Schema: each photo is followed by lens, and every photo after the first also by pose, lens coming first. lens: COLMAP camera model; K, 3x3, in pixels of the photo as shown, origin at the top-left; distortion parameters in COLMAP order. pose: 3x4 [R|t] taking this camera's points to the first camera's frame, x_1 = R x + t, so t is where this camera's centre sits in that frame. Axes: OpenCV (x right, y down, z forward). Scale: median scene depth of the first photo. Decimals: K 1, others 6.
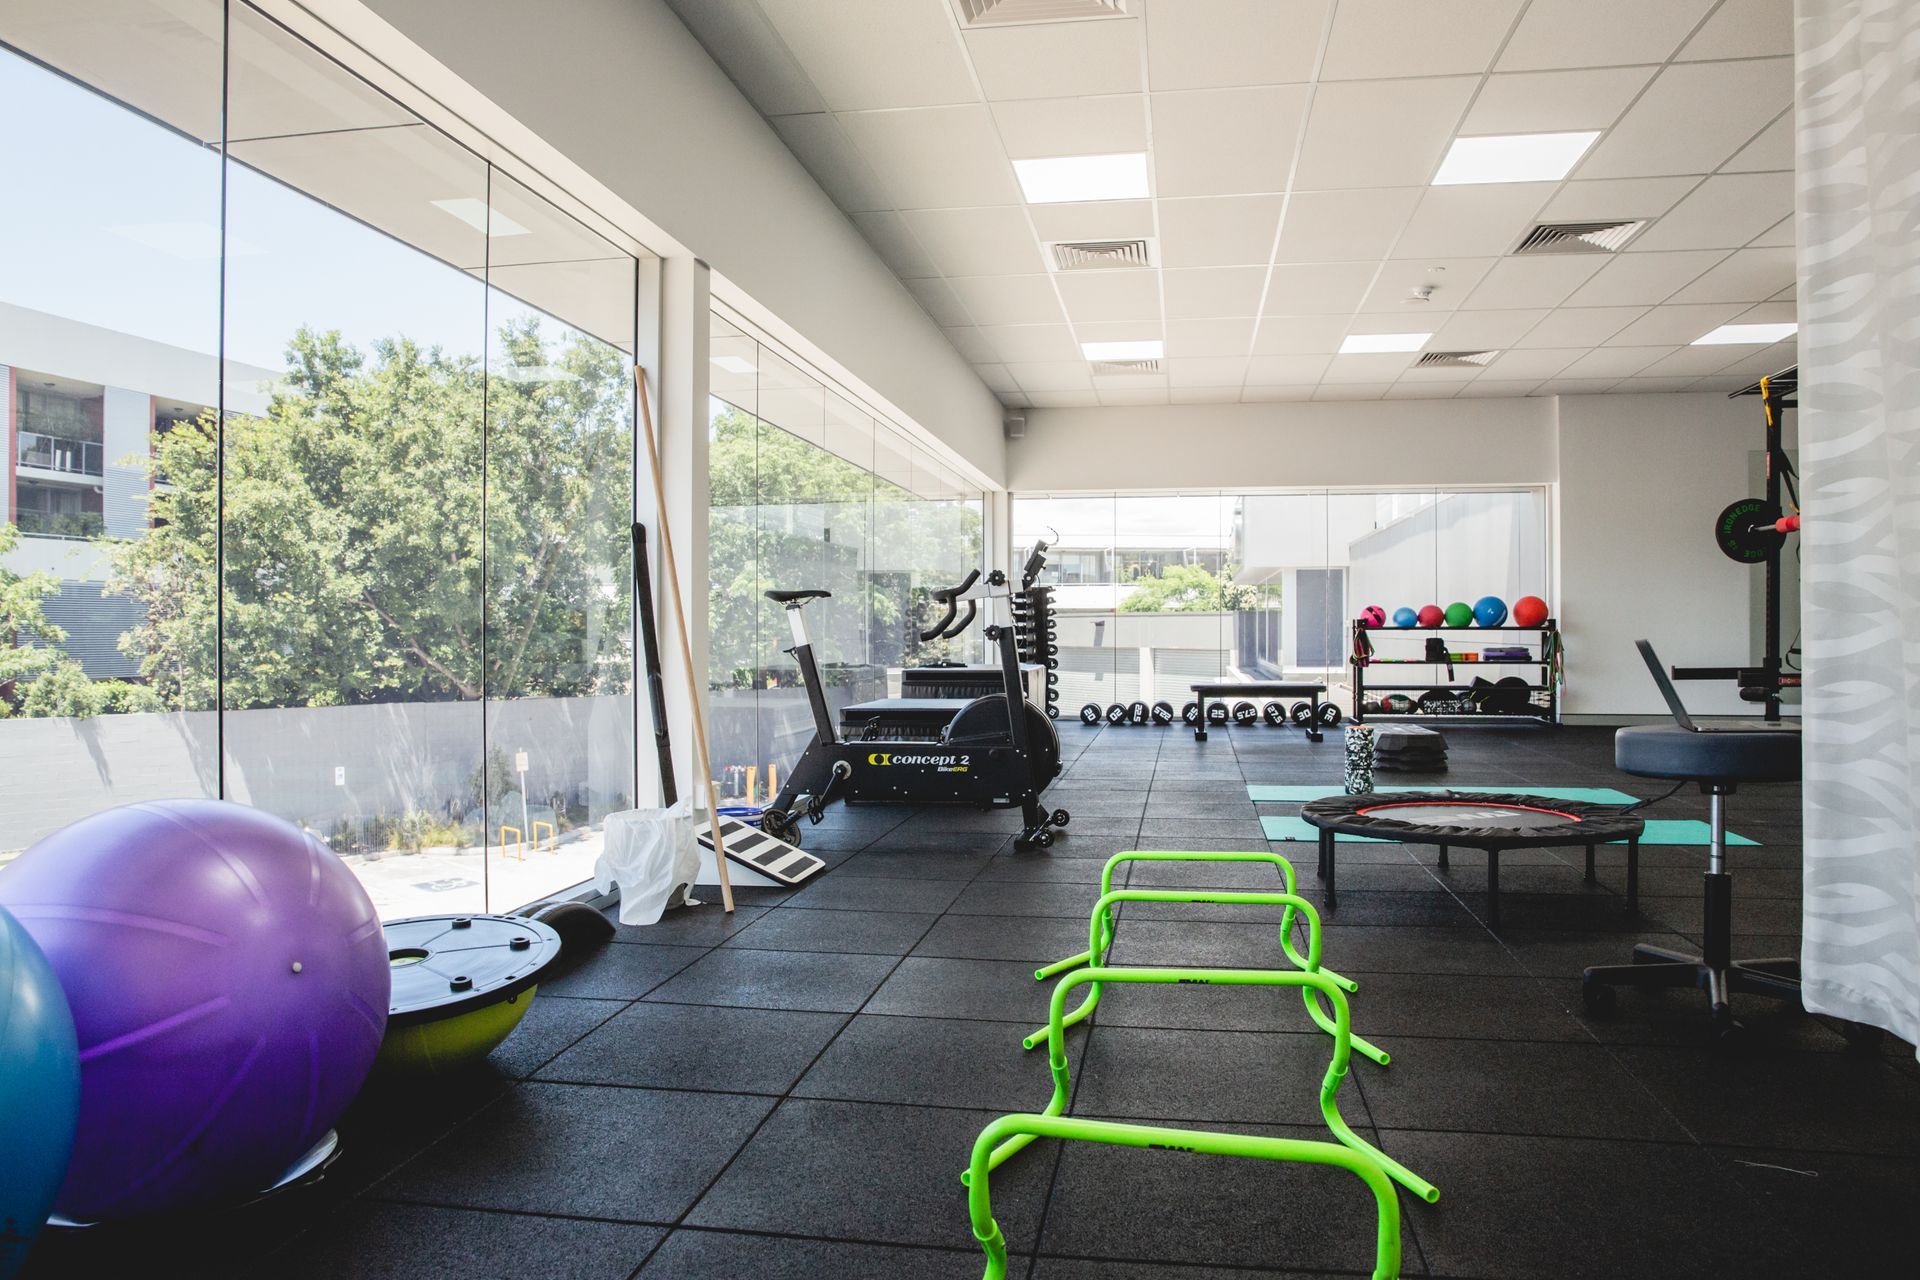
lens RADIAL K [[1334.9, 0, 967.6], [0, 1334.9, 635.8], [0, 0, 1]] dist [-0.045371, 0.001419]
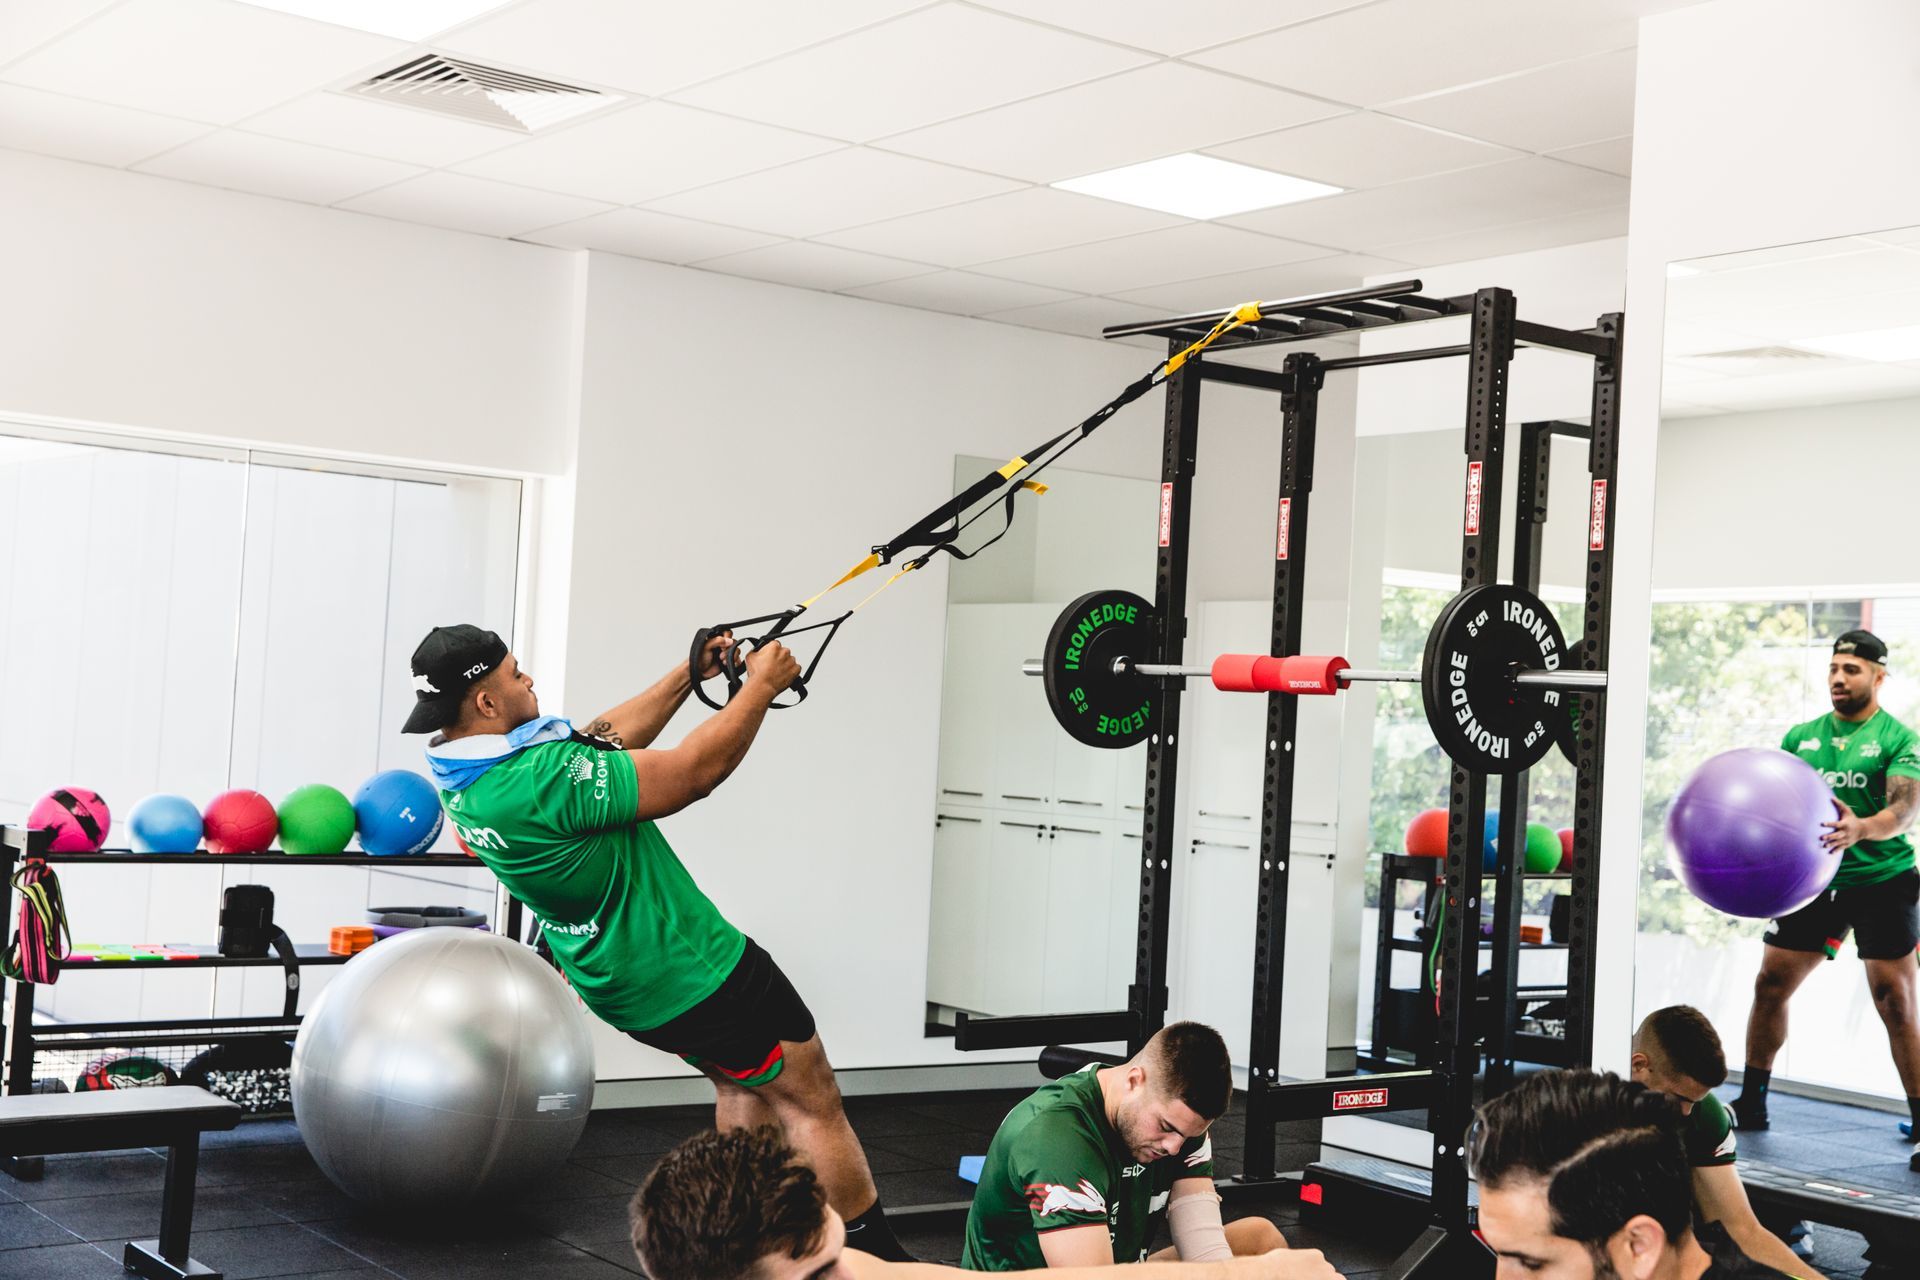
lens RADIAL K [[2526.0, 0, 966.0], [0, 2526.0, 637.9], [0, 0, 1]] dist [0.074851, 0.000000]
pose [[0.701266, 0.063241, 0.710089, 0.008907], [-0.052050, 0.997941, -0.037474, -0.047767], [-0.710997, -0.010681, 0.703114, 0.403167]]
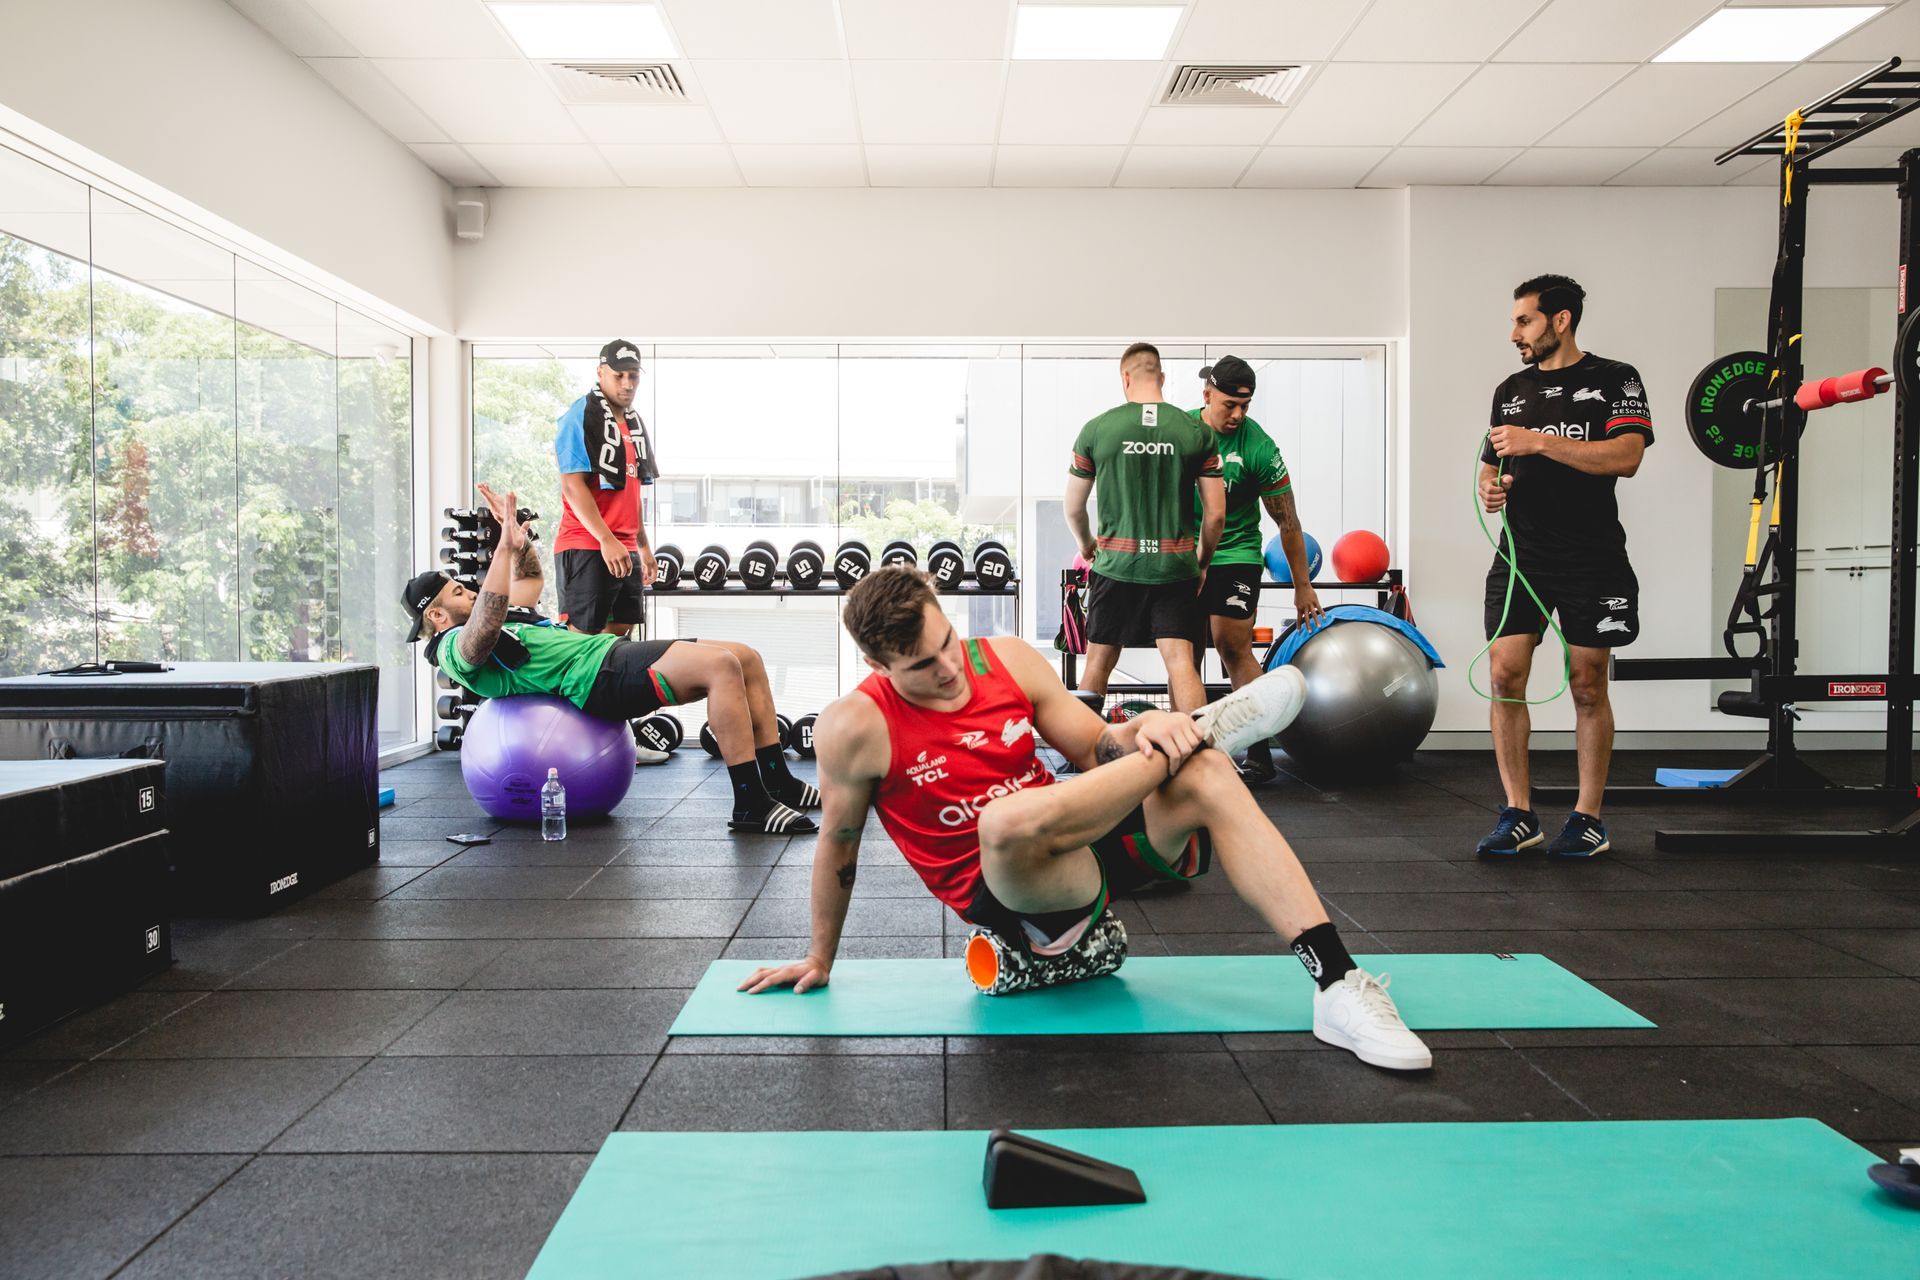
lens RADIAL K [[1683.3, 0, 965.4], [0, 1683.3, 638.9], [0, 0, 1]] dist [-0.013500, 0.071632]
pose [[0.984787, -0.006316, 0.173652, 0.123953], [0.001636, 0.999632, 0.027081, -0.002457], [-0.173760, -0.026385, 0.984435, 0.297085]]
